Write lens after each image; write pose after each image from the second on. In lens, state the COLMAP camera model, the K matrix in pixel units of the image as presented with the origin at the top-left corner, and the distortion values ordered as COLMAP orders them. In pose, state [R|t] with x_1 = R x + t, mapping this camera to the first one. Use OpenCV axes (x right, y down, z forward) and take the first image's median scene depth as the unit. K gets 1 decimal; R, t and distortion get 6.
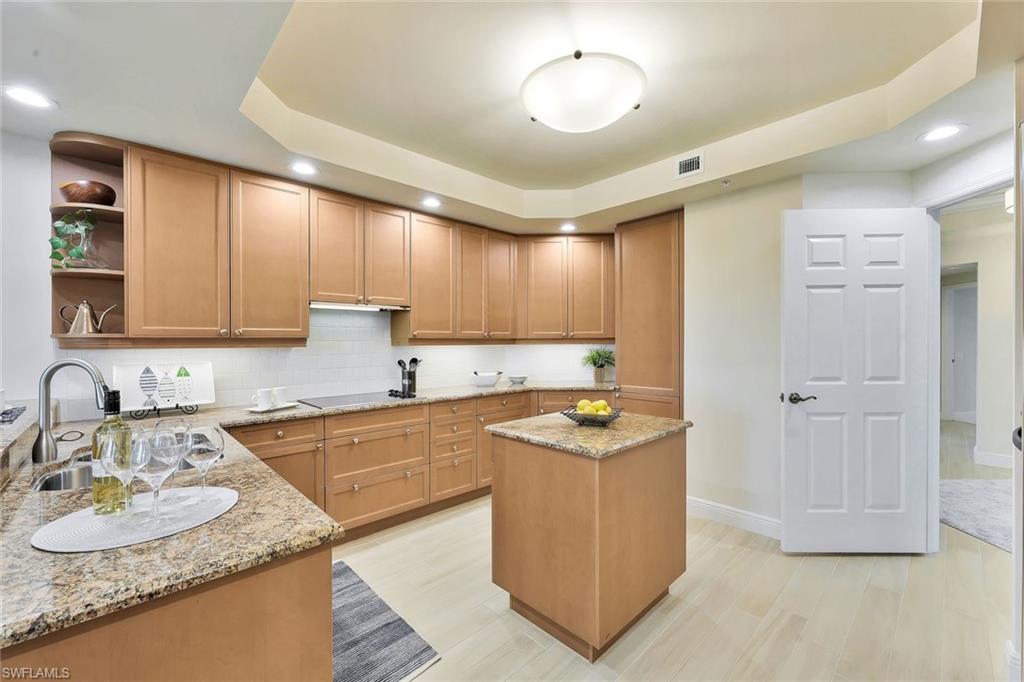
lens RADIAL K [[416.2, 0, 512.7], [0, 416.2, 344.3], [0, 0, 1]] dist [0.003910, 0.000257]
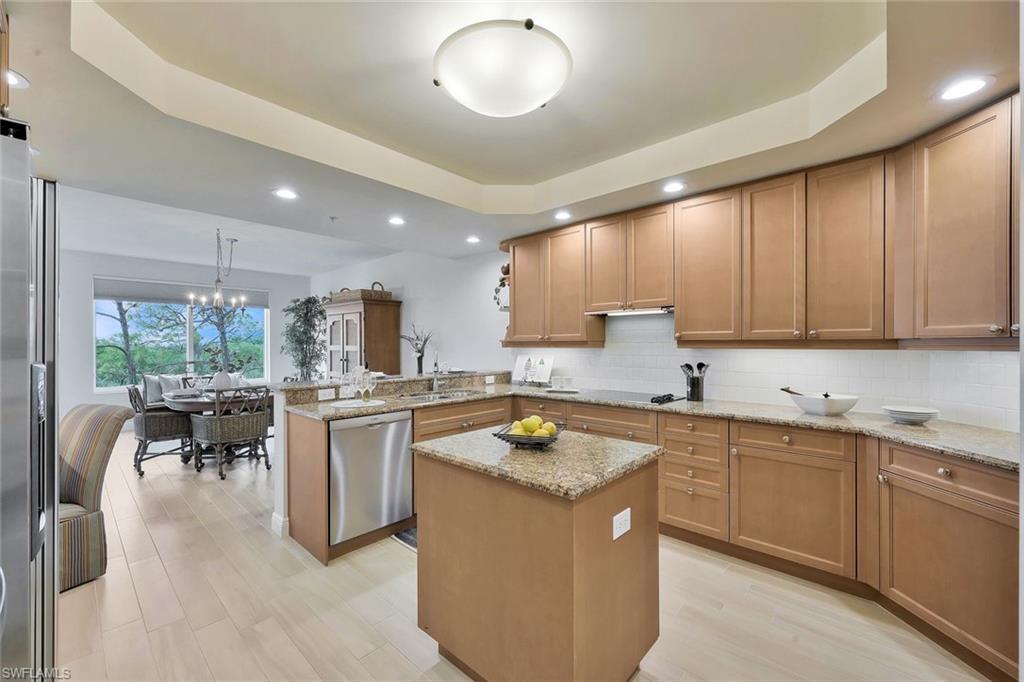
lens RADIAL K [[408.5, 0, 512.0], [0, 408.5, 341.0], [0, 0, 1]] dist [-0.013402, -0.000023]
pose [[0.066675, -0.002364, -0.997772, 0.598058], [-0.008228, 0.999962, -0.002919, -0.006765], [0.997741, 0.008404, 0.066653, 0.550844]]
